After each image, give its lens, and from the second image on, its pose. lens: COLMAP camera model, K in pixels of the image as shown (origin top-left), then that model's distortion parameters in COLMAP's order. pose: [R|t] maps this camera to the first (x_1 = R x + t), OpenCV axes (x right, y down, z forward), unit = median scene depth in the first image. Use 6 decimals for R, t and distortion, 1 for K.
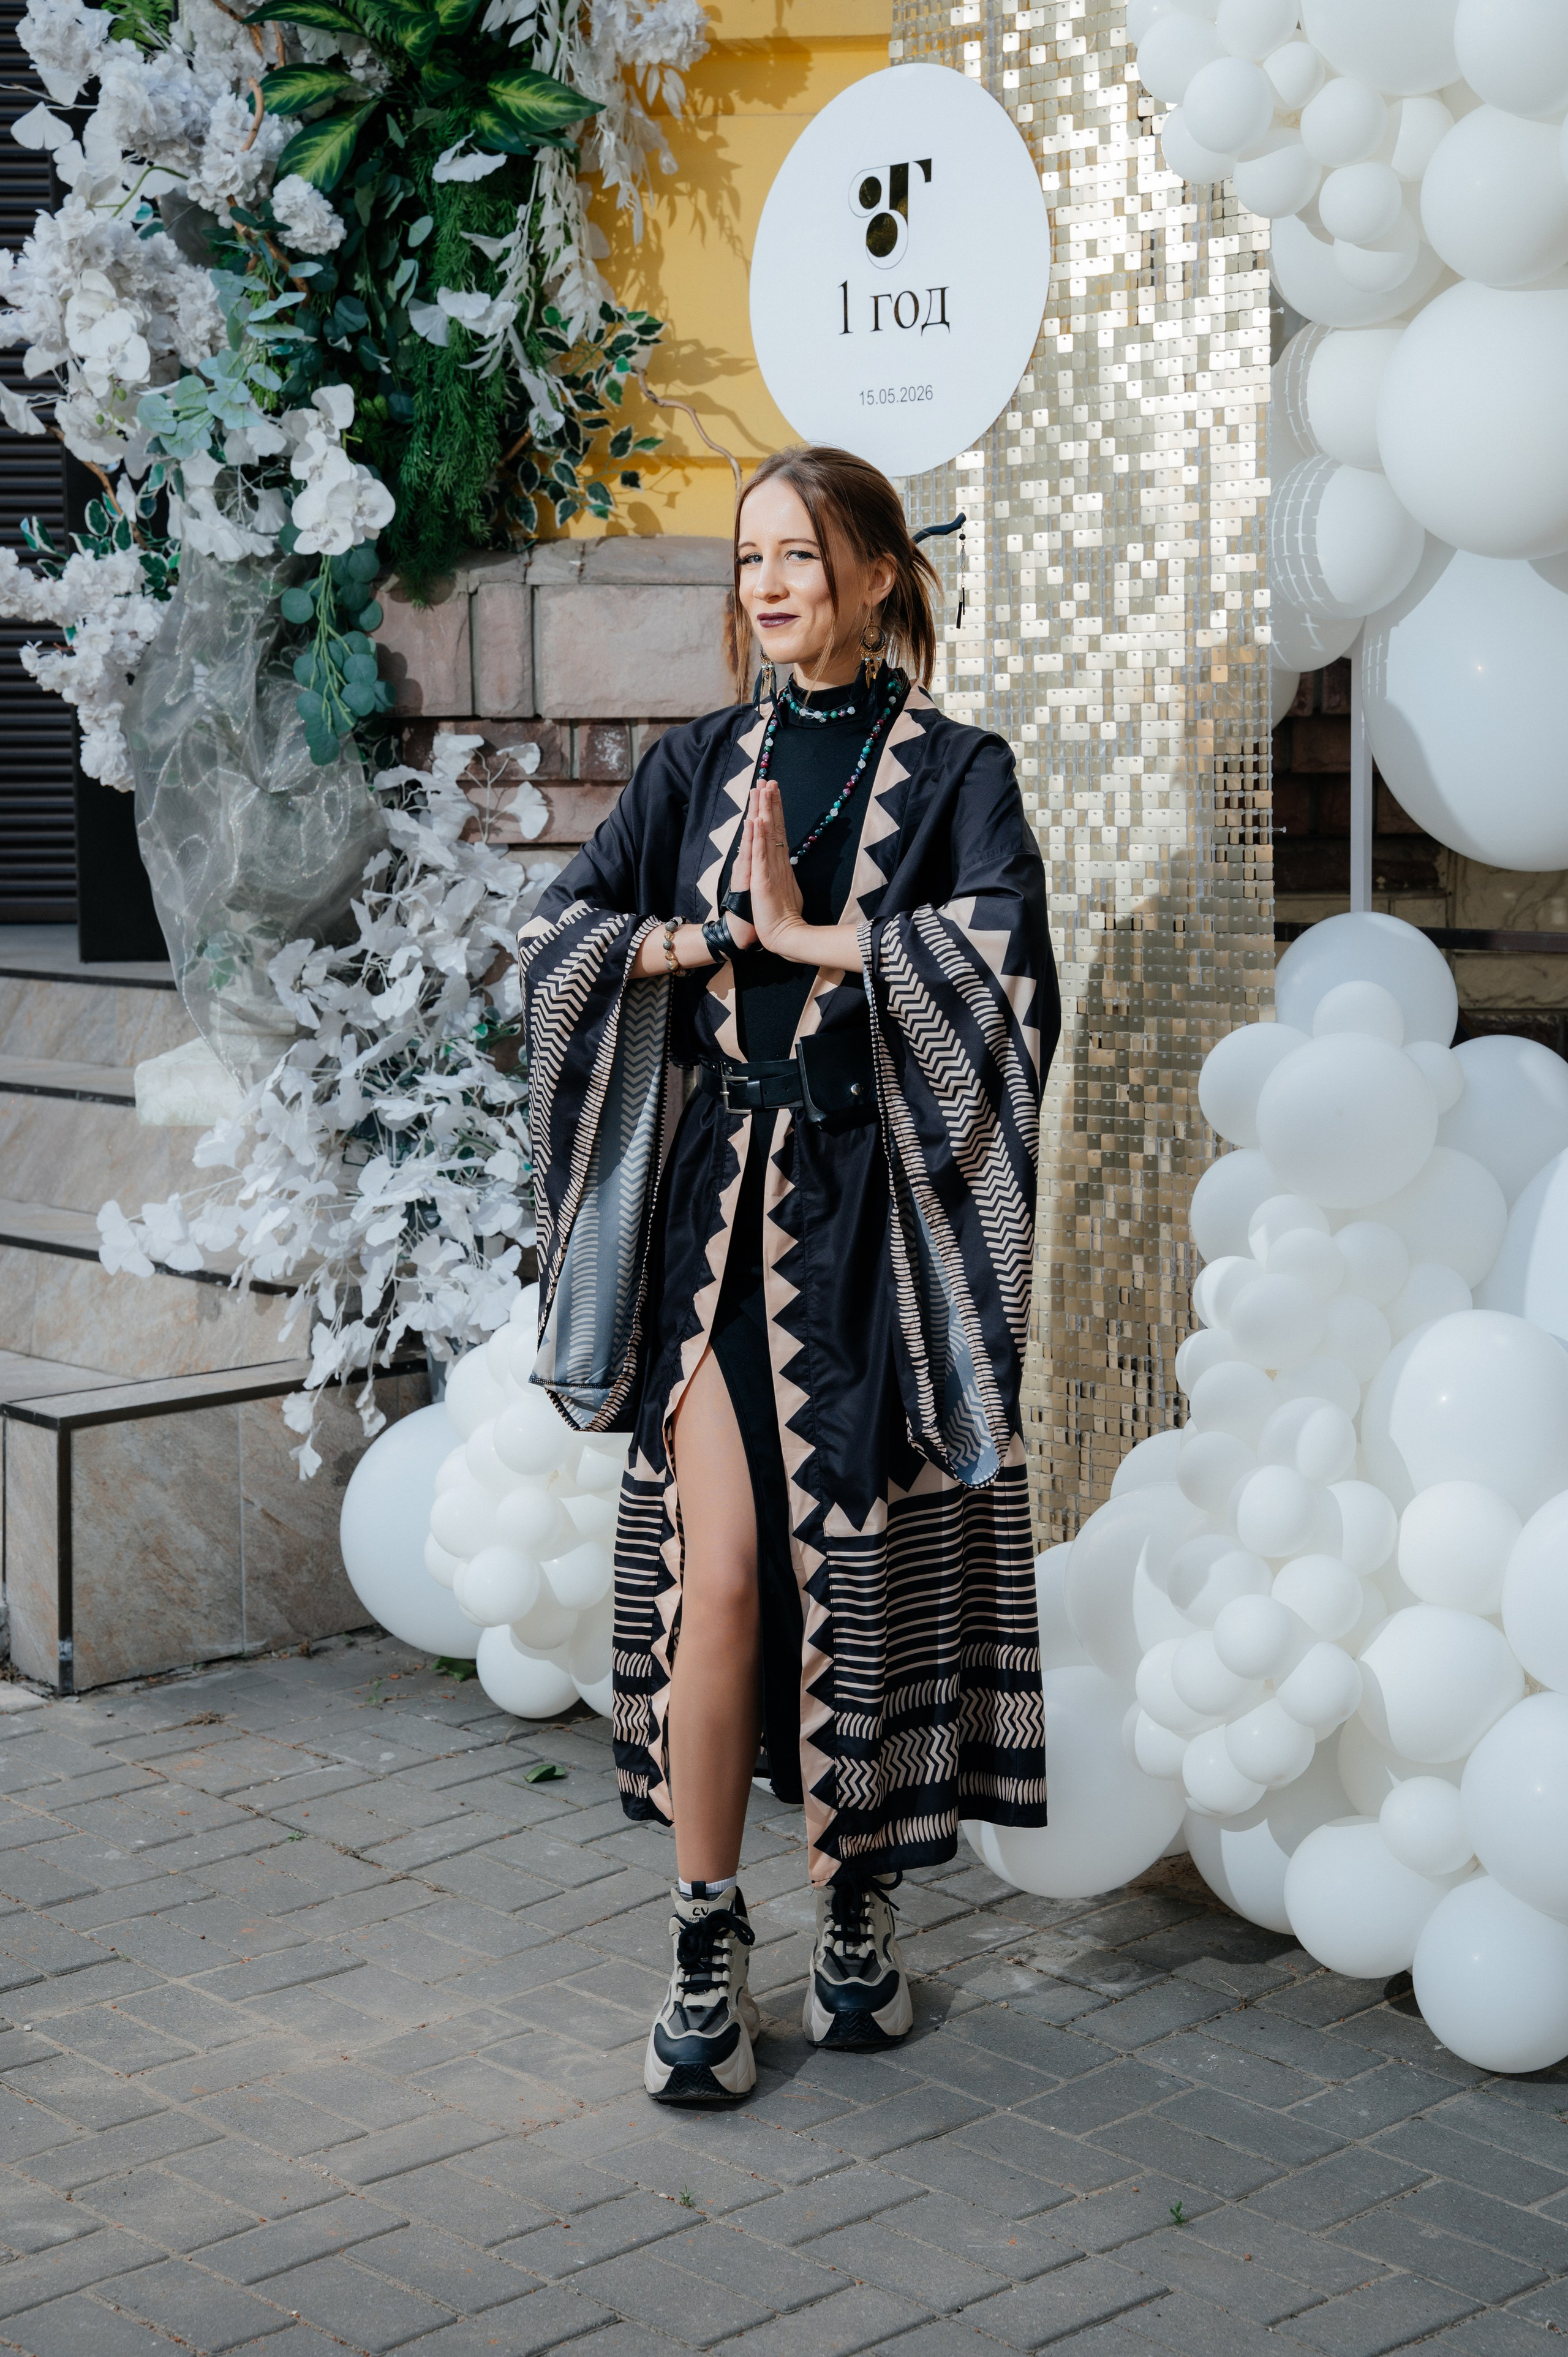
lens RADIAL K [[3547.8, 0, 790.3], [0, 3547.8, 1181.1], [0, 0, 1]] dist [0.133180, 0.000000]
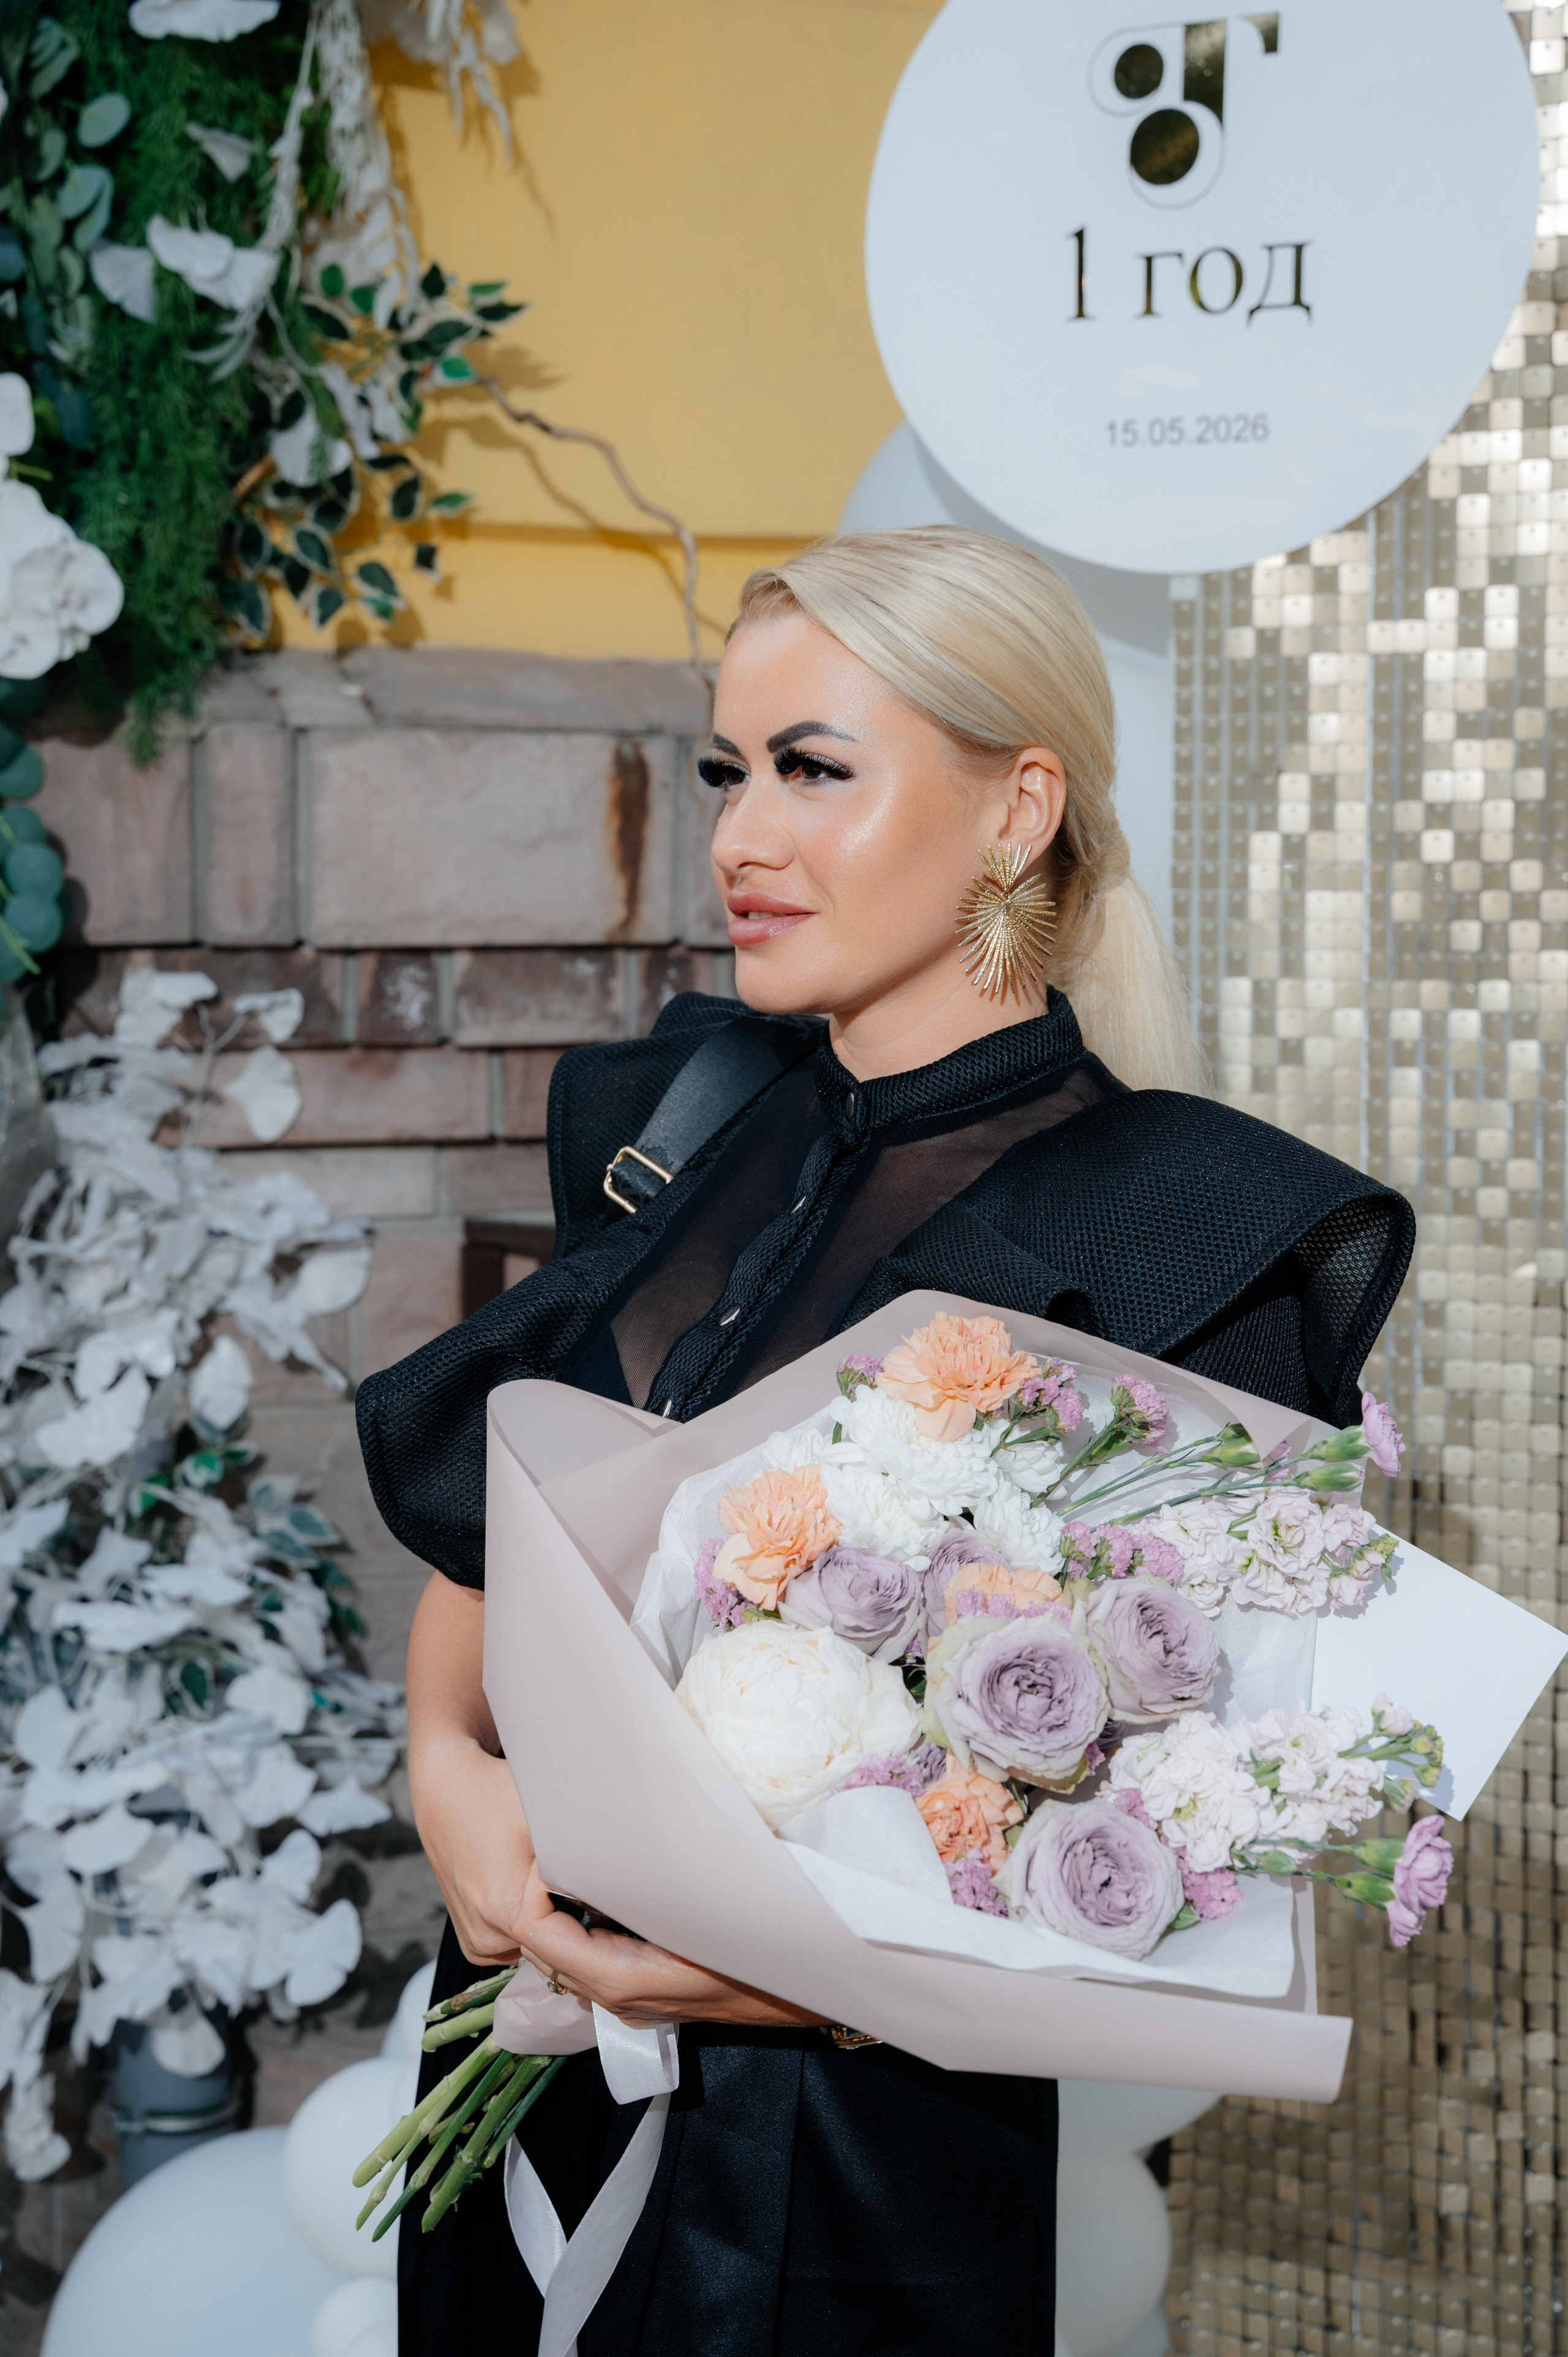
lens RADIAL K [[3452.8, 0, 777.9], [0, 3452.8, 1189.0], [0, 0, 1]] dist [0.146254, 0.000000]
pose [[0.949994, -0.025586, 0.311219, -0.183131], [0.030363, 0.999484, -0.010514, -0.082625], [-0.310789, 0.019438, 0.950280, 0.429421]]
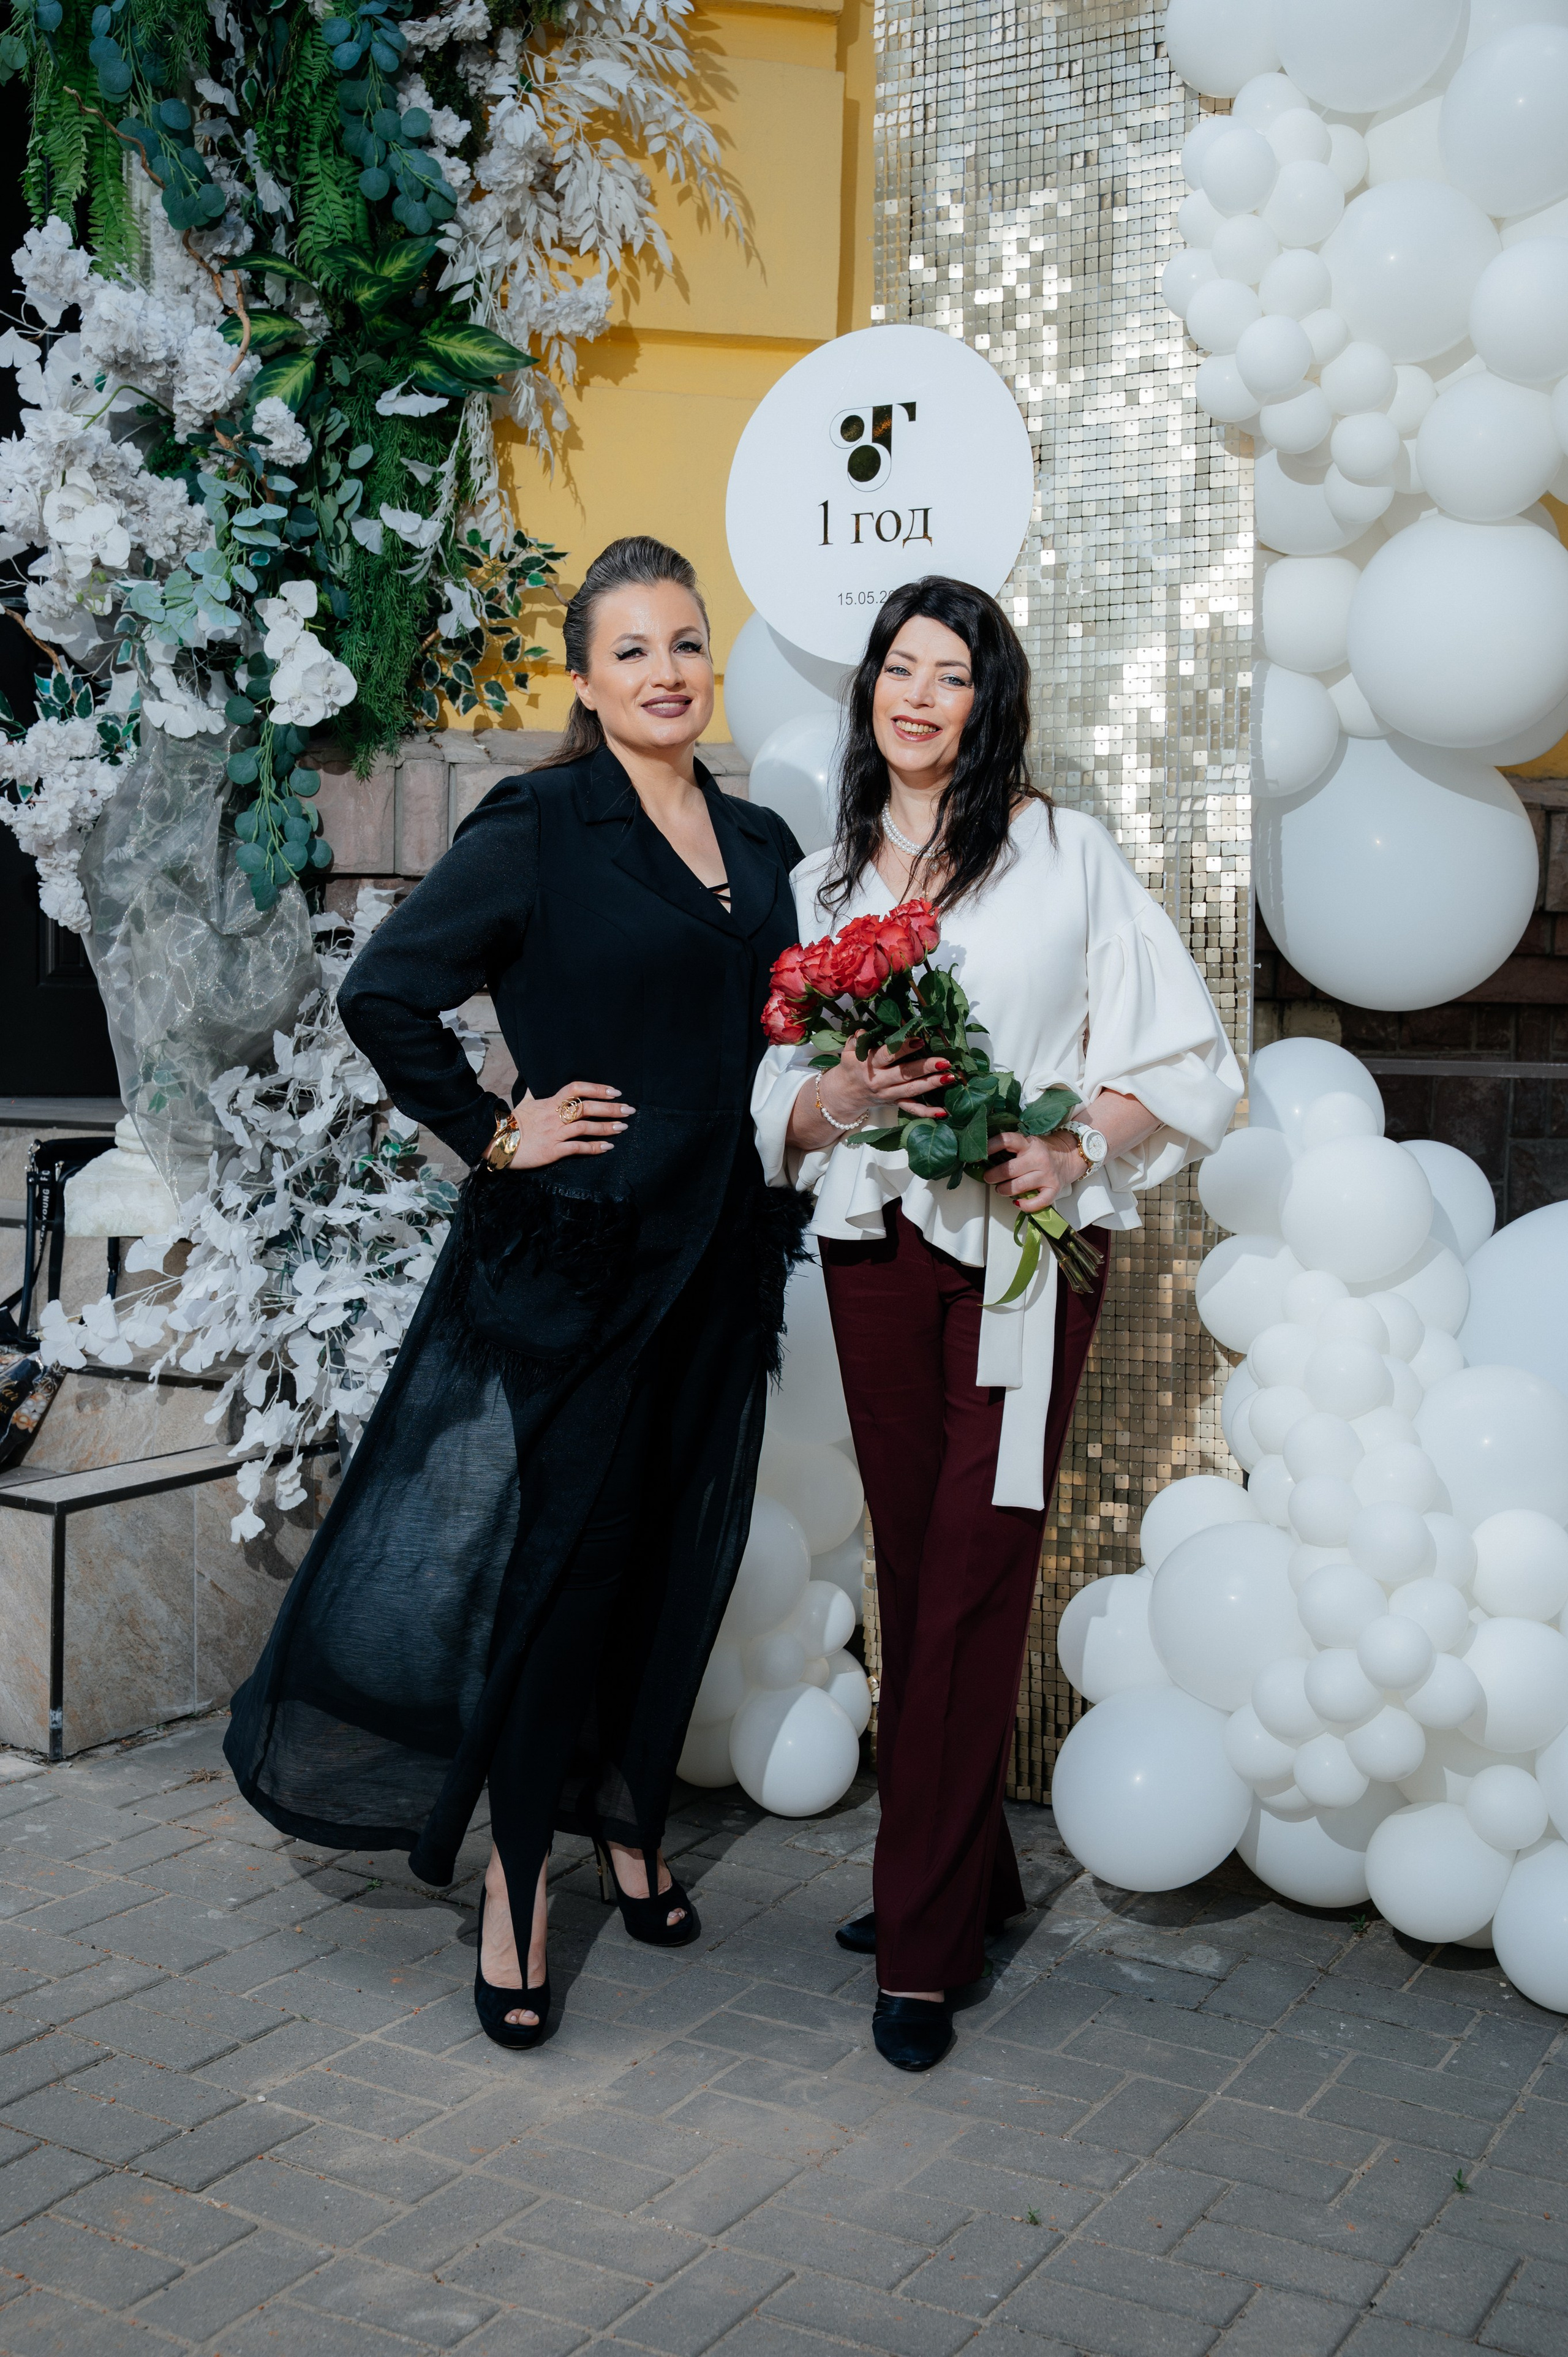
lens RADIAL K [[2560.7, 0, 787.4], [0, 2560.7, 1172.4], [0, 0, 1]] dist [0.000616, 0.000000]
pose [[0.959942, 0.001010, 0.280197, -0.203623], [0.014473, 0.998480, -0.053182, 0.010829], [-0.279825, 0.055107, 0.958468, 0.186348]]
